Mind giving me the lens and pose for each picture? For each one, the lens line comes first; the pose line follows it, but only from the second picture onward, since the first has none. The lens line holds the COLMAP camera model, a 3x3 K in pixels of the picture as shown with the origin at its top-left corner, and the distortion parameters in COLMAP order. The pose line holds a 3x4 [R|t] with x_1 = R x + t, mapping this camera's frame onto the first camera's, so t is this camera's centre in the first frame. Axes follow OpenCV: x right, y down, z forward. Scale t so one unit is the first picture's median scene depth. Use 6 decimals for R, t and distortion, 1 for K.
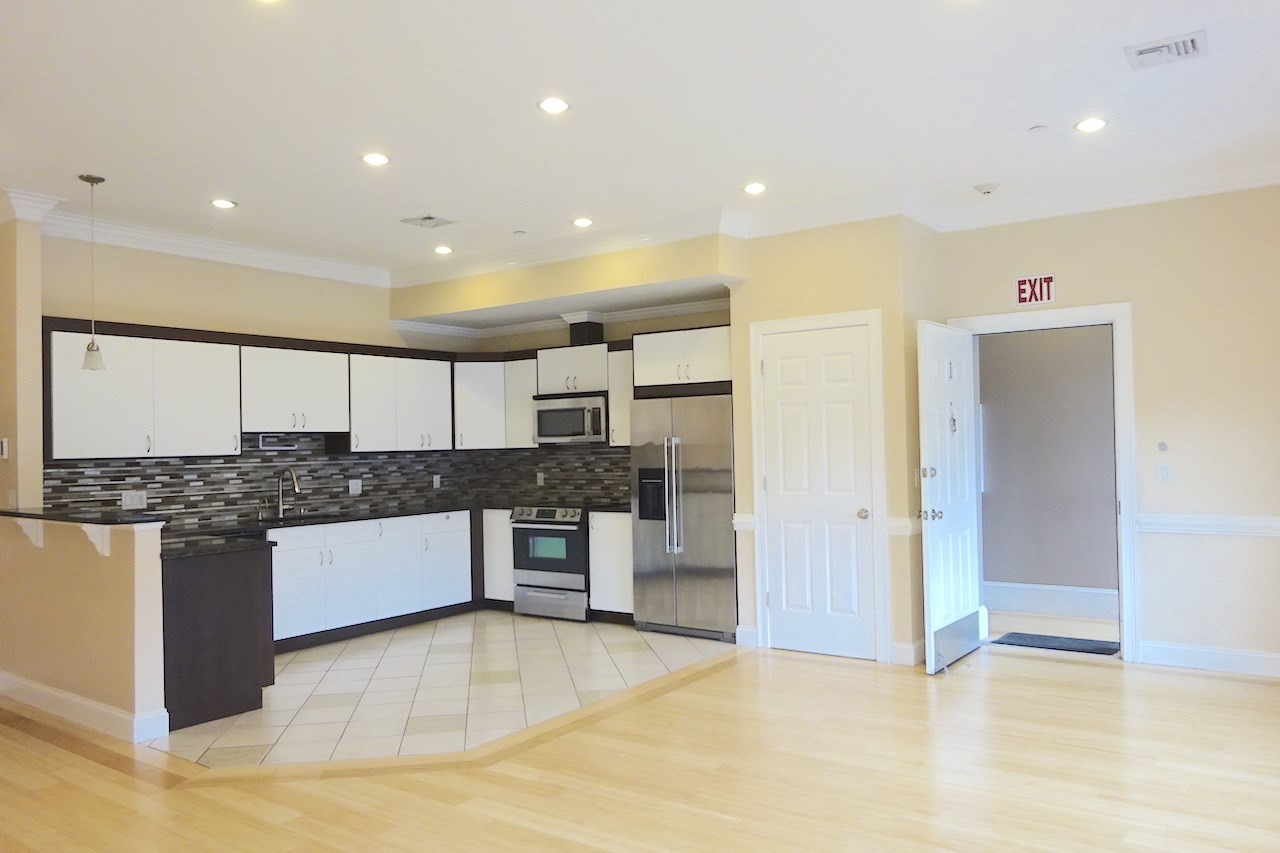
lens RADIAL K [[938.0, 0, 636.0], [0, 938.0, 428.2], [0, 0, 1]] dist [-0.001171, -0.004757]
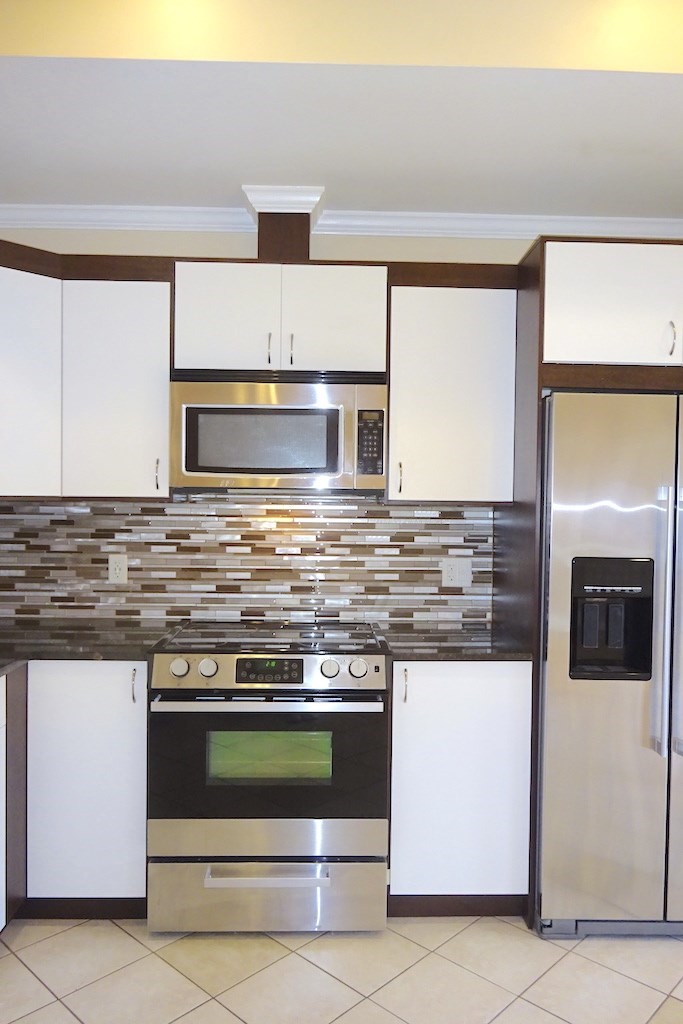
lens RADIAL K [[750.4, 0, 339.6], [0, 750.4, 516.5], [0, 0, 1]] dist [-0.001171, -0.004757]
pose [[0.795623, 0.016730, 0.605561, -0.279804], [-0.040407, 0.998858, 0.025494, 0.019894], [-0.604443, -0.044752, 0.795391, 0.791308]]
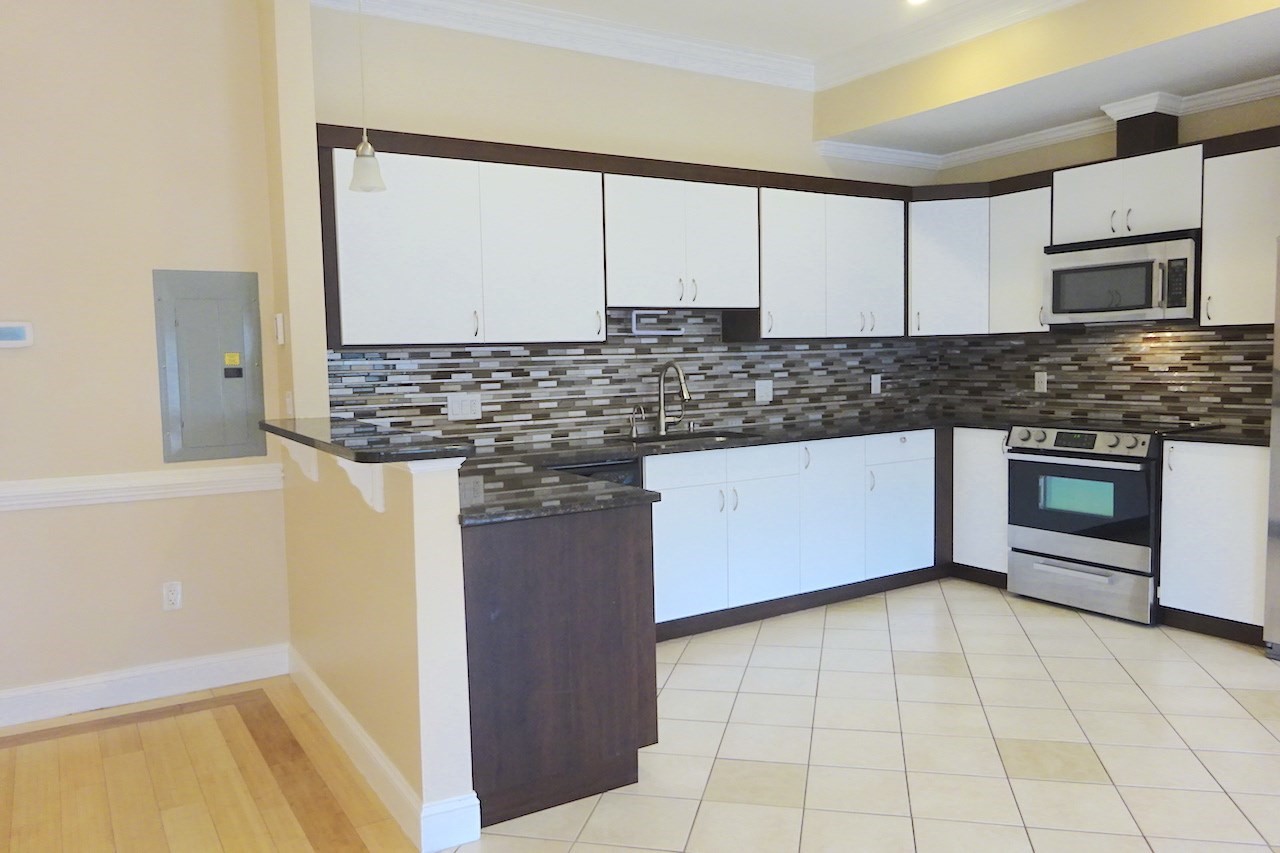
lens RADIAL K [[938.0, 0, 634.6], [0, 938.0, 428.9], [0, 0, 1]] dist [-0.001171, -0.004757]
pose [[0.926738, 0.030010, -0.374507, -0.142251], [0.010104, 0.994453, 0.104691, 0.019396], [0.375571, -0.100805, 0.921295, 0.364006]]
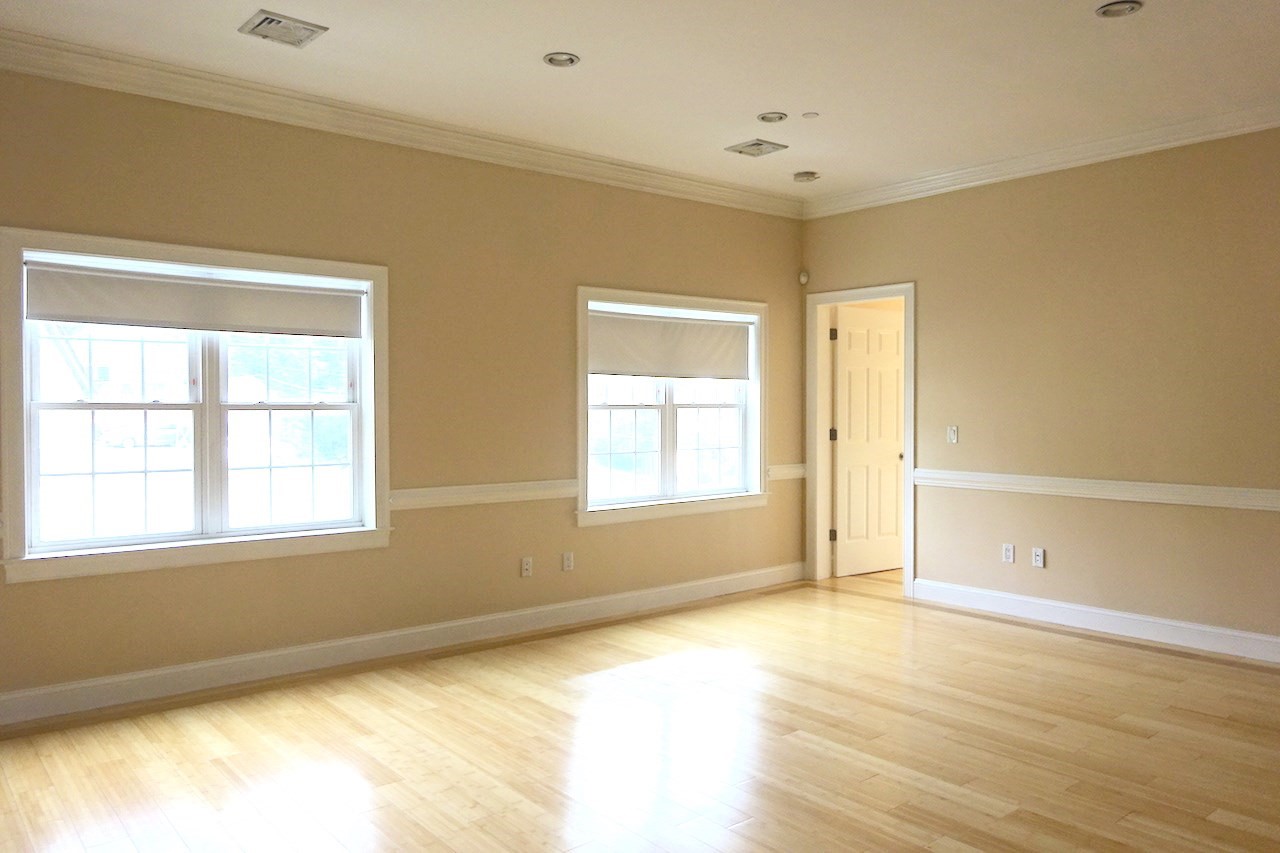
lens RADIAL K [[938.0, 0, 641.4], [0, 938.0, 418.0], [0, 0, 1]] dist [-0.001171, -0.004757]
pose [[-0.969914, 0.018340, 0.242755, -0.036352], [0.016394, 0.999815, -0.010035, 0.025079], [-0.242894, -0.005753, -0.970036, 1.000345]]
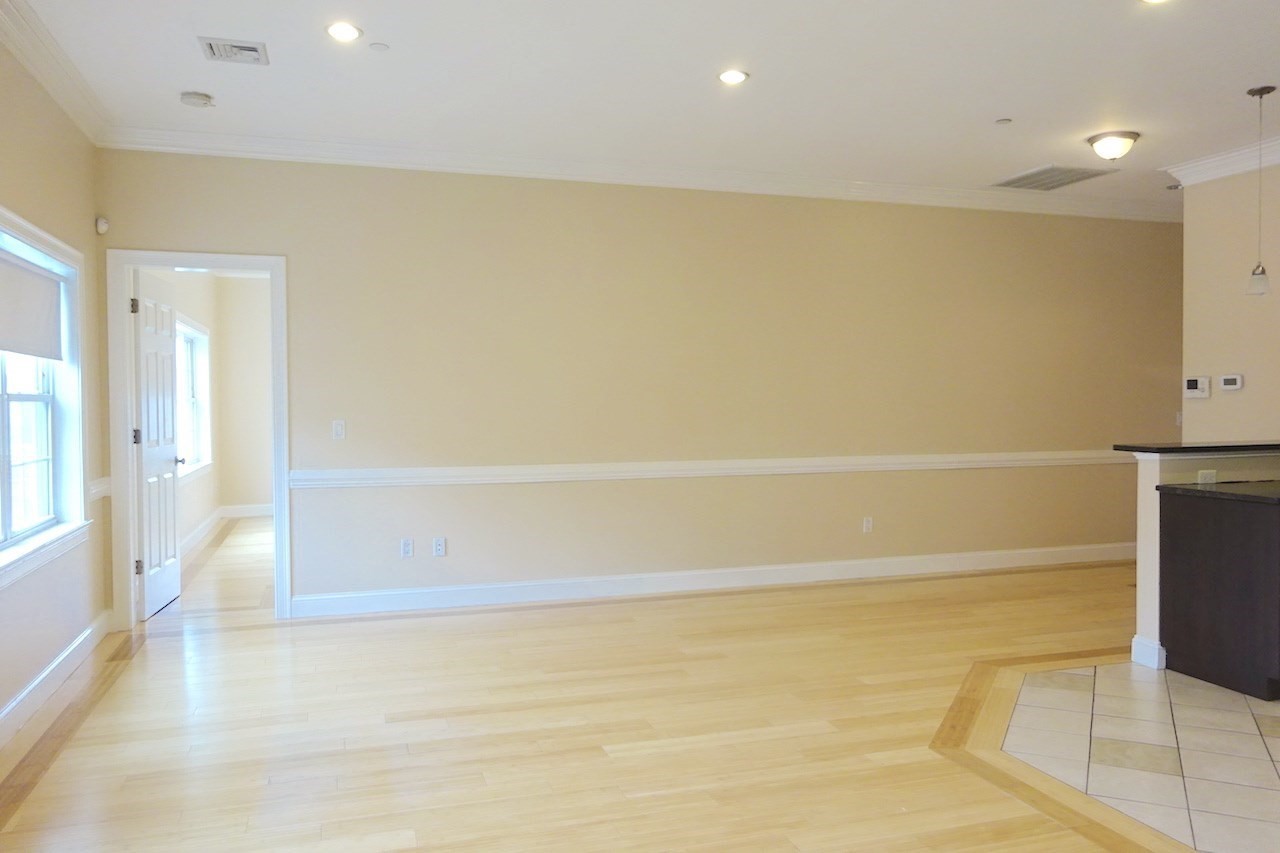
lens RADIAL K [[938.0, 0, 643.0], [0, 938.0, 425.1], [0, 0, 1]] dist [-0.001171, -0.004757]
pose [[-0.584665, 0.041782, -0.810198, 0.403572], [0.030140, 0.999102, 0.029774, 0.016038], [0.810715, -0.007012, -0.585399, 0.758259]]
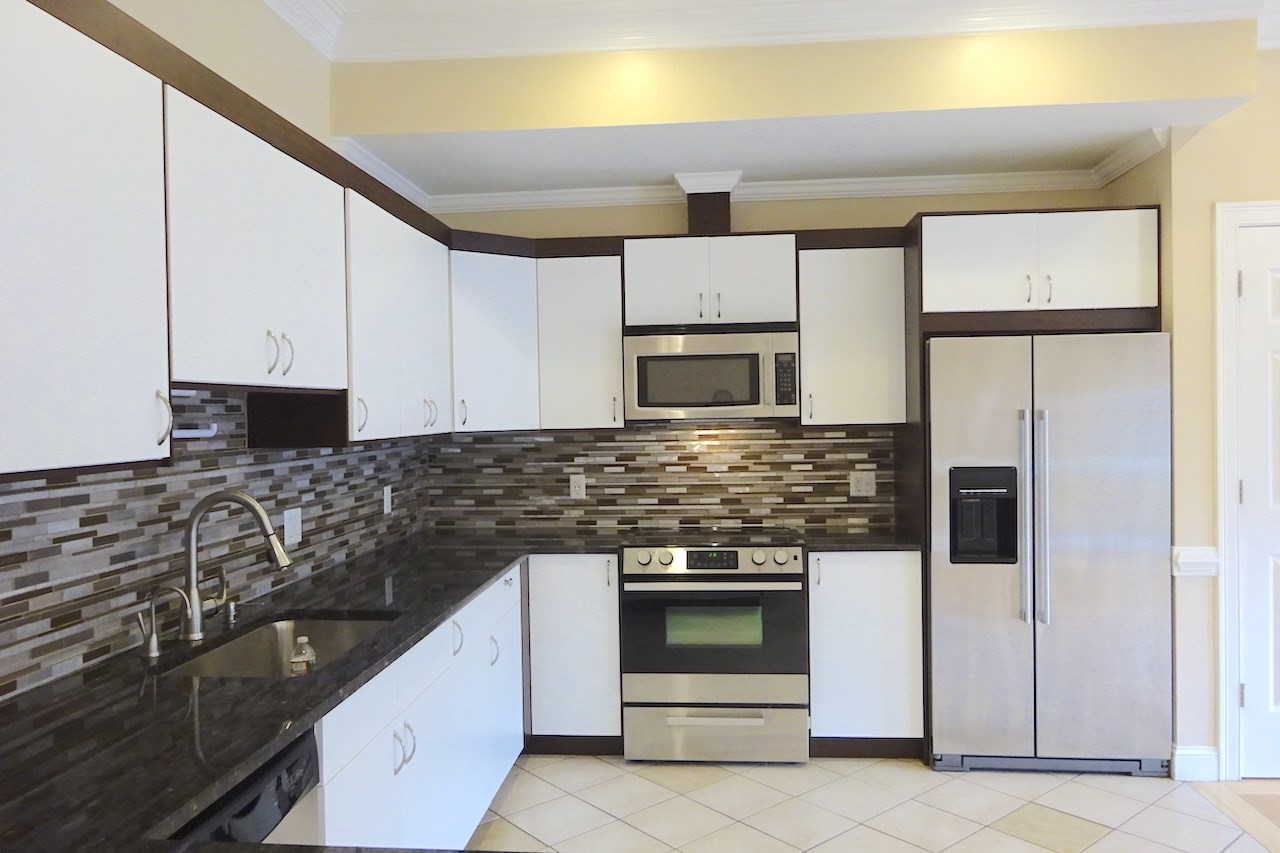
lens RADIAL K [[938.0, 0, 634.9], [0, 938.0, 432.0], [0, 0, 1]] dist [-0.001171, -0.004757]
pose [[0.860334, -0.005540, 0.509701, -0.415448], [-0.009493, 0.999593, 0.026887, 0.010091], [-0.509643, -0.027971, 0.859931, 0.631430]]
